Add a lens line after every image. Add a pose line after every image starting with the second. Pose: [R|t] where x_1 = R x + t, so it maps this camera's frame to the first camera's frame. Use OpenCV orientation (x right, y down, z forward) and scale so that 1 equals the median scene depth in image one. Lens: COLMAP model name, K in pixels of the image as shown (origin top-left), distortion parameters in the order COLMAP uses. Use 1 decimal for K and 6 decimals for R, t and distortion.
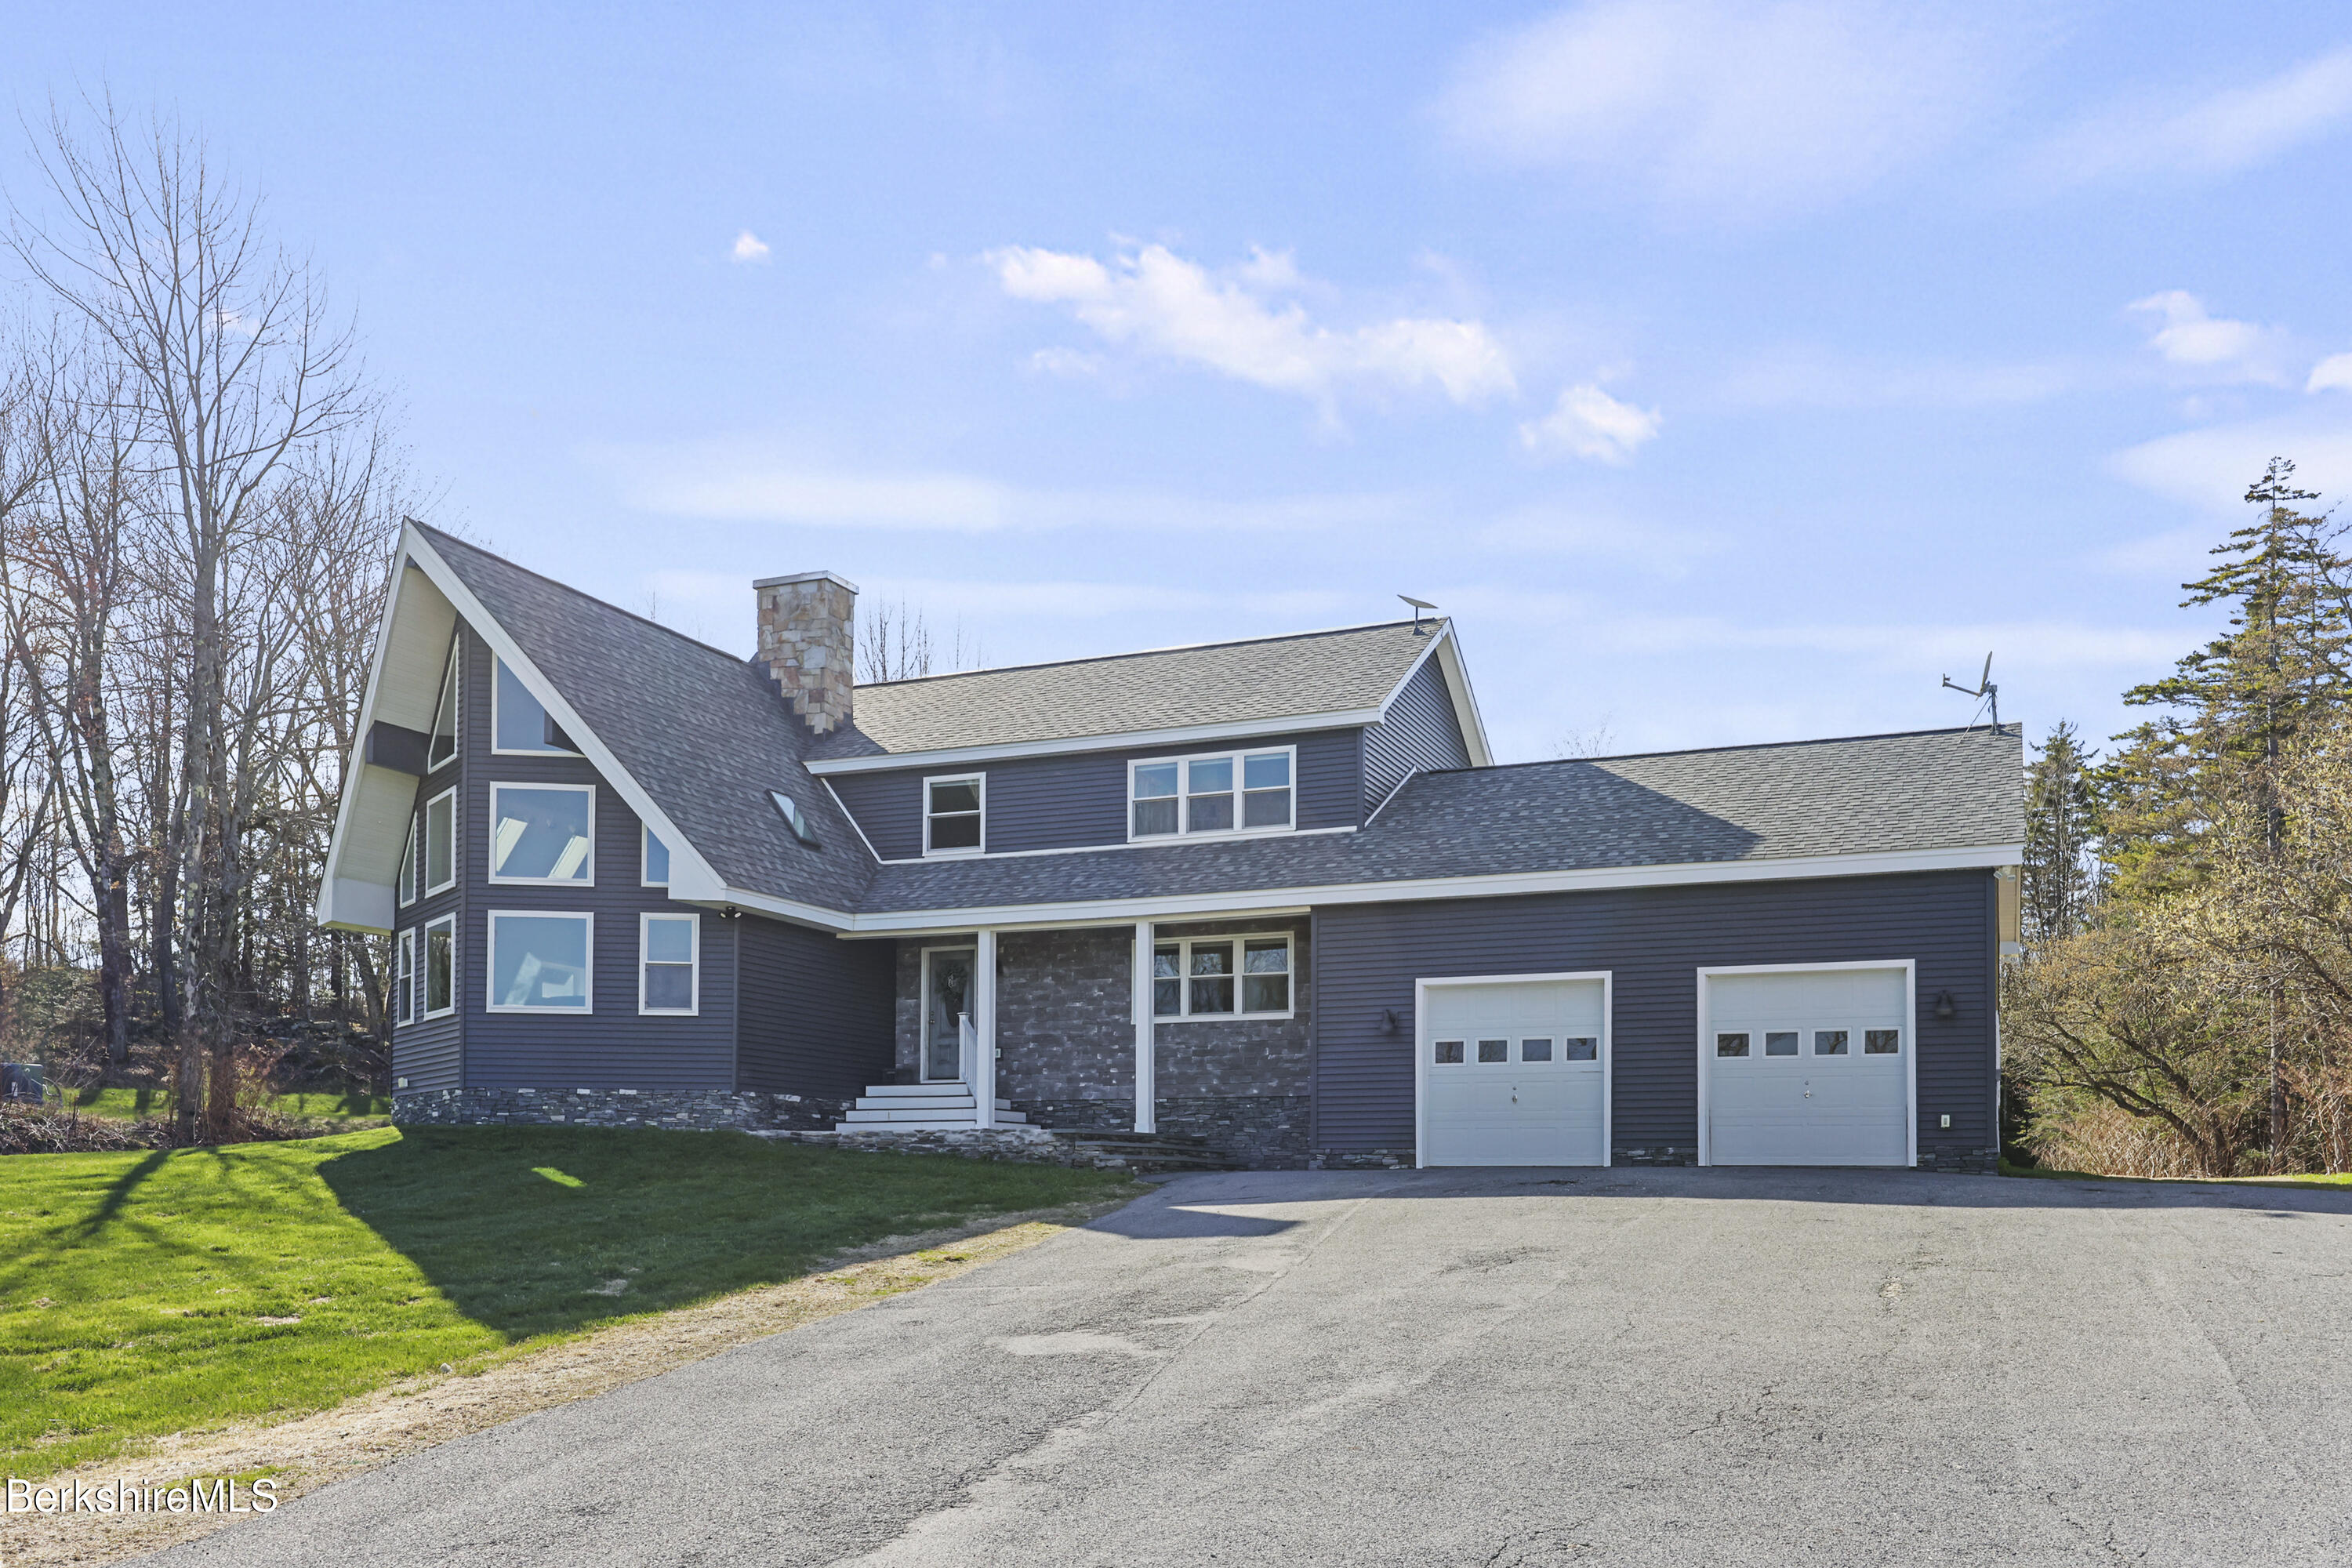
lens RADIAL K [[1887.9, 0, 1225.7], [0, 1887.9, 1167.5], [0, 0, 1]] dist [0.000773, 0.000299]
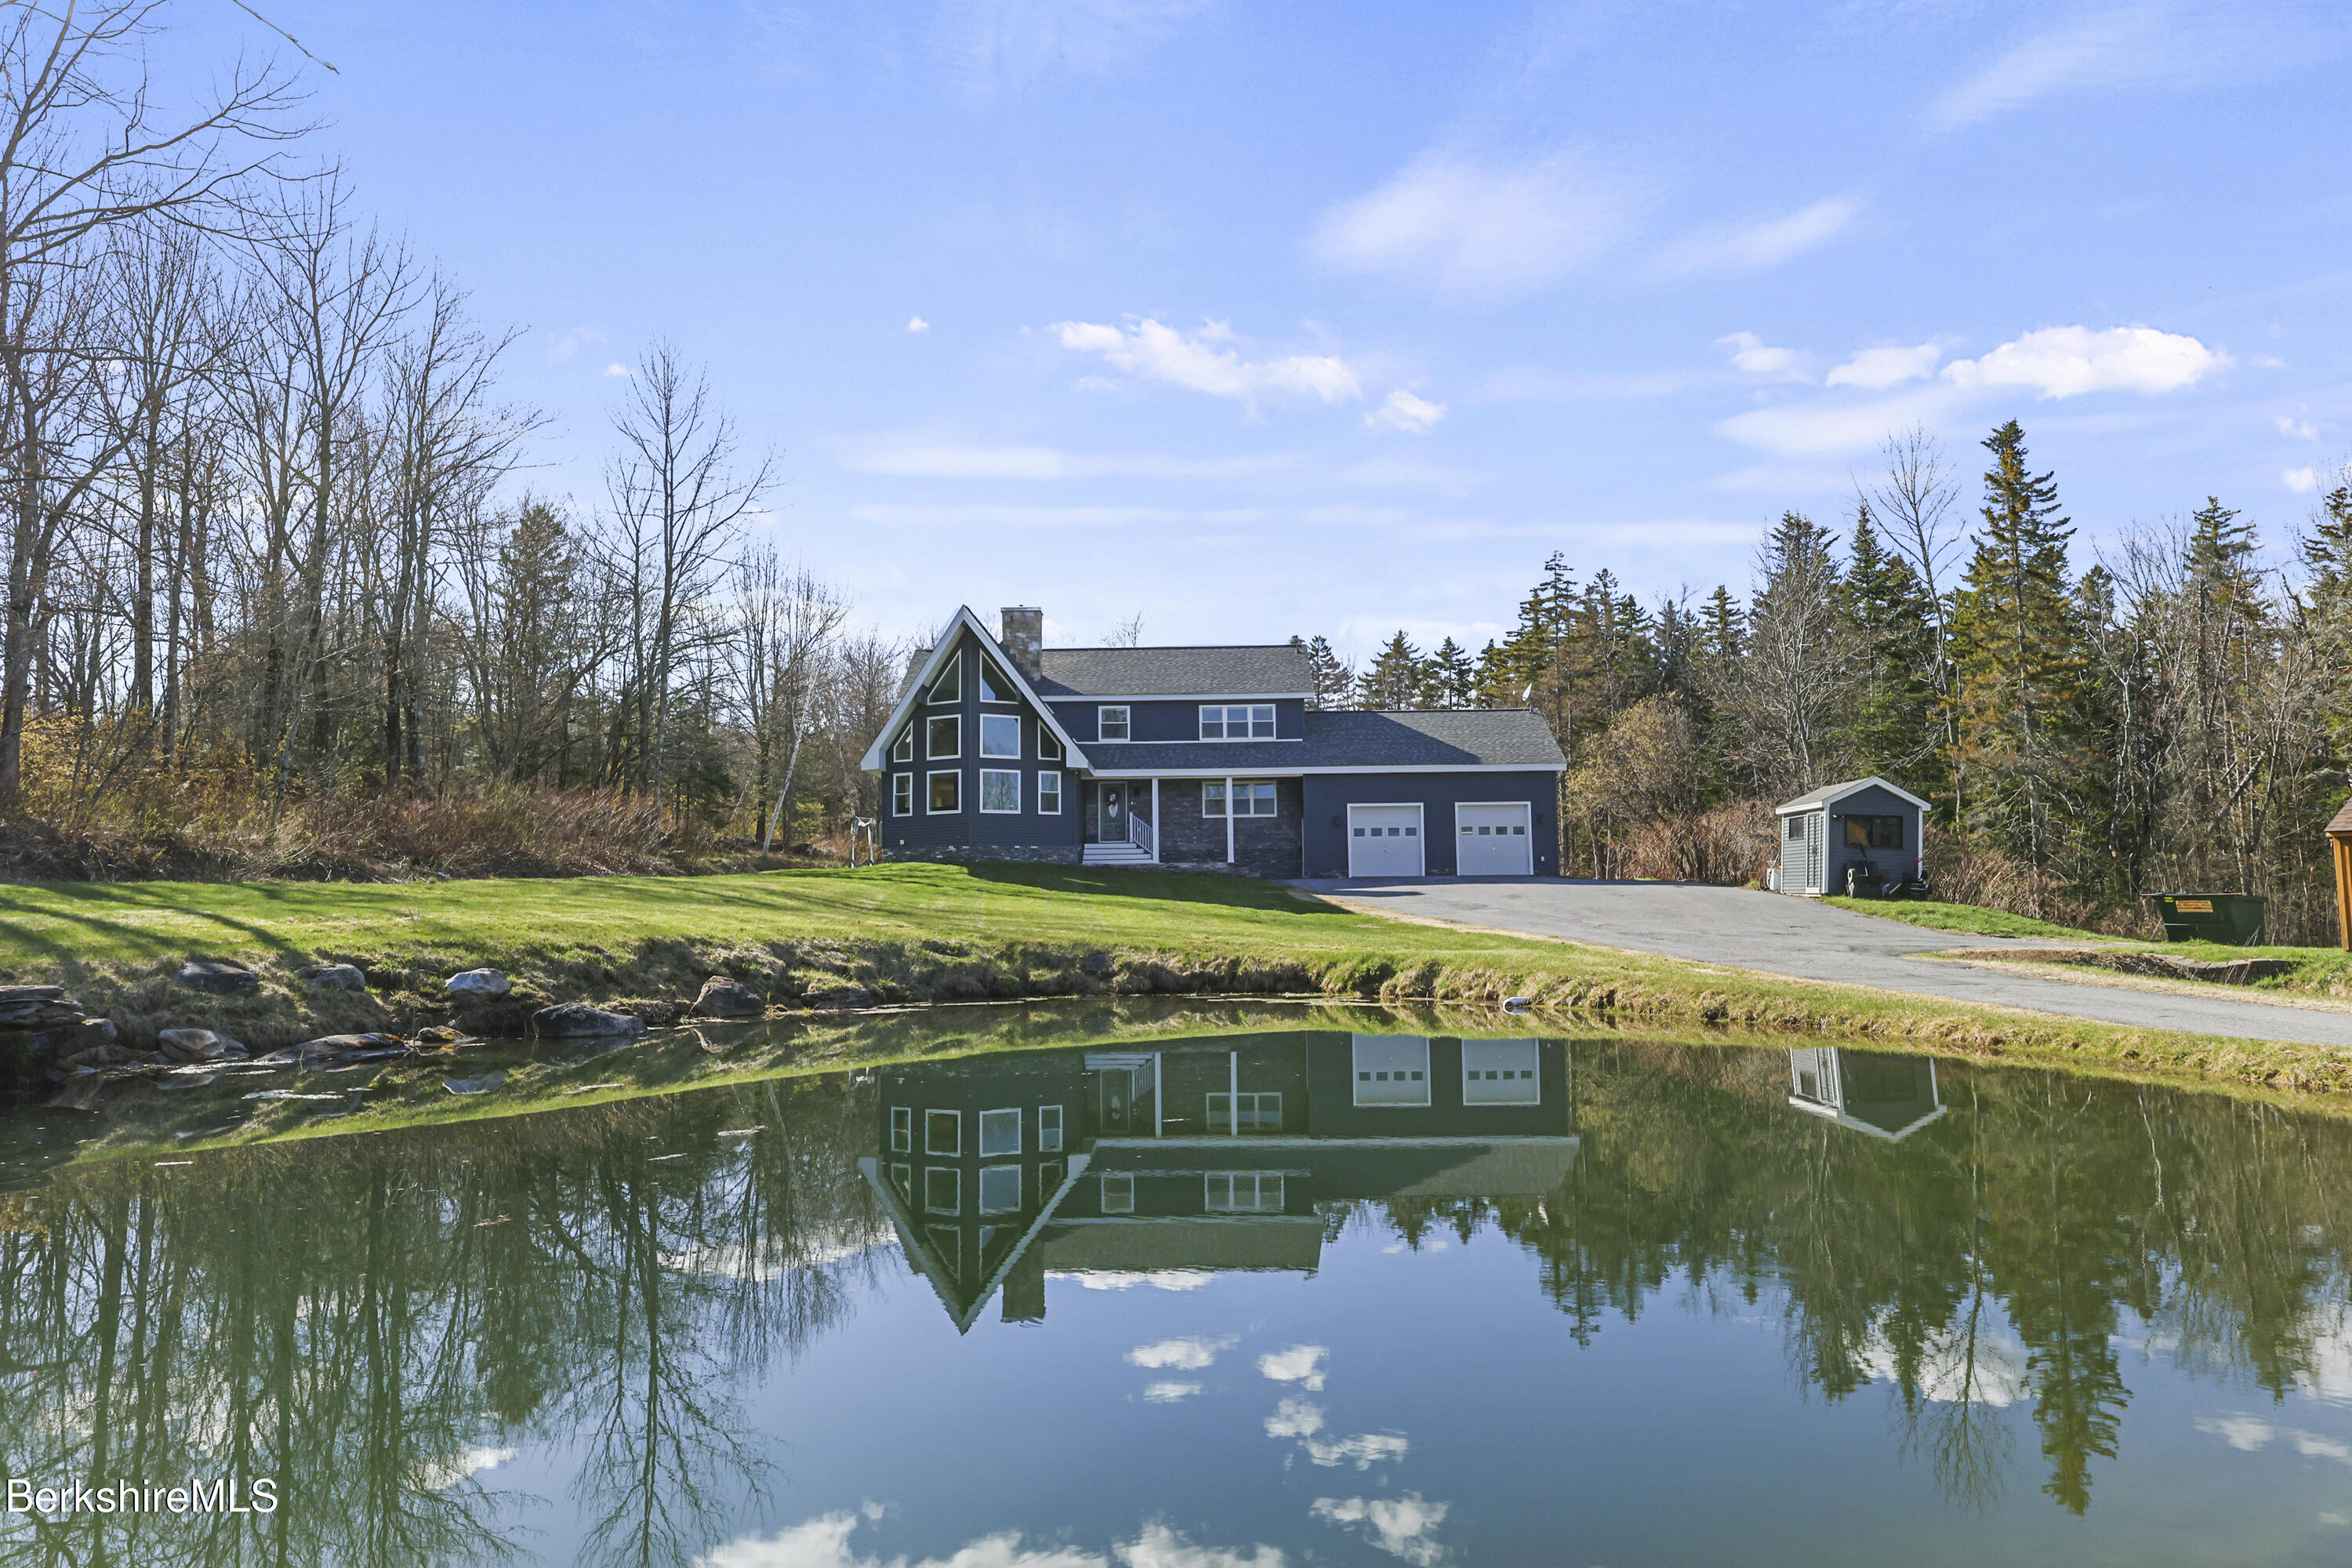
lens RADIAL K [[1576.9, 0, 1176.0], [0, 1576.9, 784.0], [0, 0, 1]] dist [0.004257, -0.000540]
pose [[0.933765, 0.014824, 0.357578, -0.797880], [0.011089, 0.997464, -0.070307, 0.019553], [-0.357714, 0.069615, 0.931233, -0.827149]]
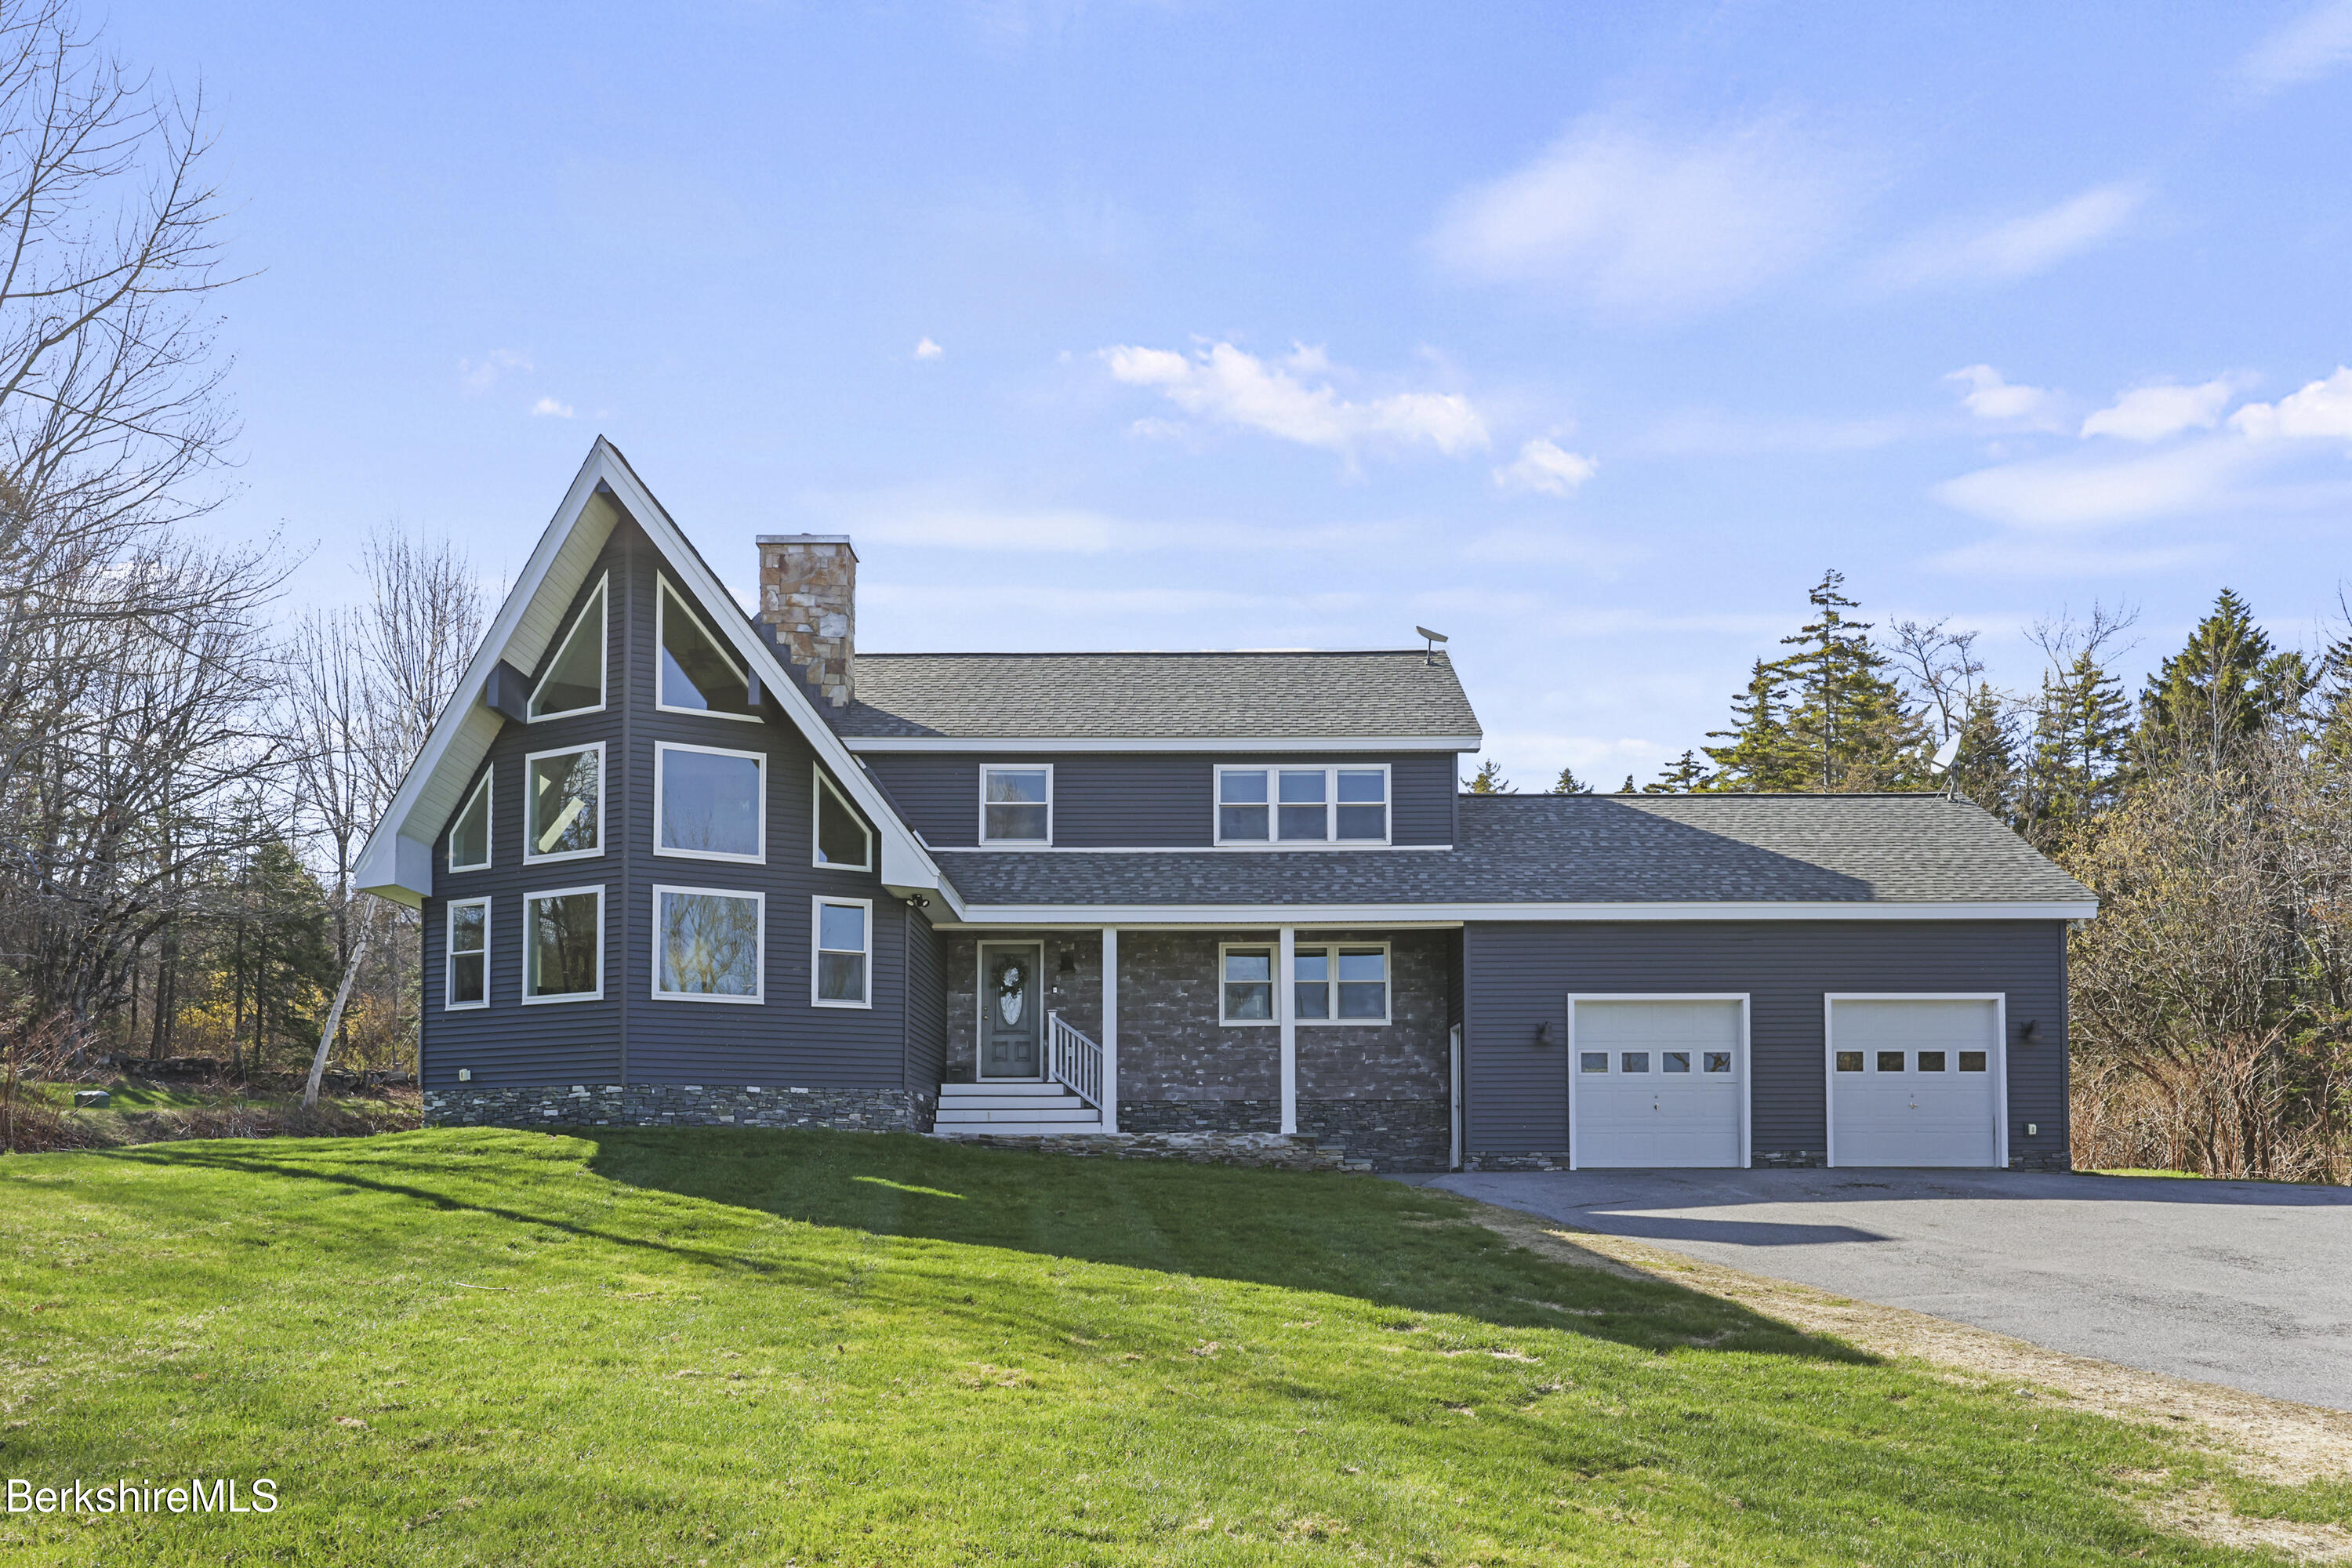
lens RADIAL K [[1874.8, 0, 1161.7], [0, 1874.8, 1123.6], [0, 0, 1]] dist [-0.000176, -0.003360]
pose [[0.927781, 0.003506, 0.373109, -0.462486], [0.001671, 0.999907, -0.013552, -0.010642], [-0.373122, 0.013197, 0.927689, 0.086381]]
